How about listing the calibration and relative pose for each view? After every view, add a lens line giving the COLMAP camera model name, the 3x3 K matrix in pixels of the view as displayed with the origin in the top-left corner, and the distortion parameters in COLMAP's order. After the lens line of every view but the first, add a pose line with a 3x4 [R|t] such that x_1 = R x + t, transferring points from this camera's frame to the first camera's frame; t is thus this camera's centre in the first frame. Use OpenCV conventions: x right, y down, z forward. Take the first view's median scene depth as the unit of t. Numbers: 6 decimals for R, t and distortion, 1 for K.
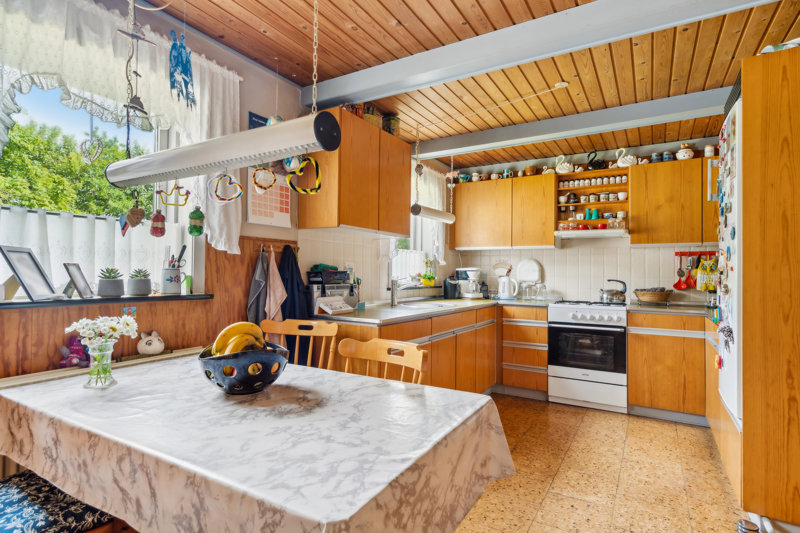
lens RADIAL K [[424.3, 0, 400.0], [0, 424.3, 269.3], [0, 0, 1]] dist [-0.007269, 0.000547]
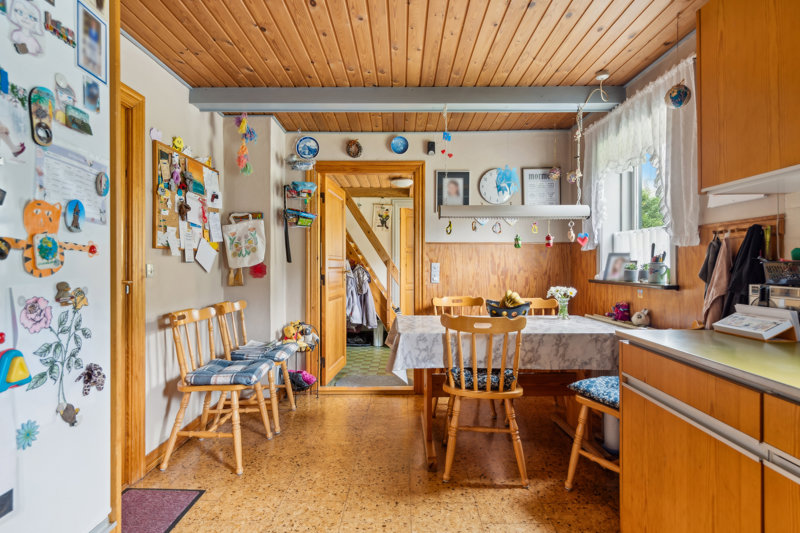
lens RADIAL K [[424.3, 0, 399.9], [0, 424.3, 265.7], [0, 0, 1]] dist [-0.007269, 0.000547]
pose [[-0.864530, -0.002338, -0.502576, 0.694595], [0.000051, 0.999989, -0.004738, 0.013612], [0.502581, -0.004122, -0.864520, 1.576624]]
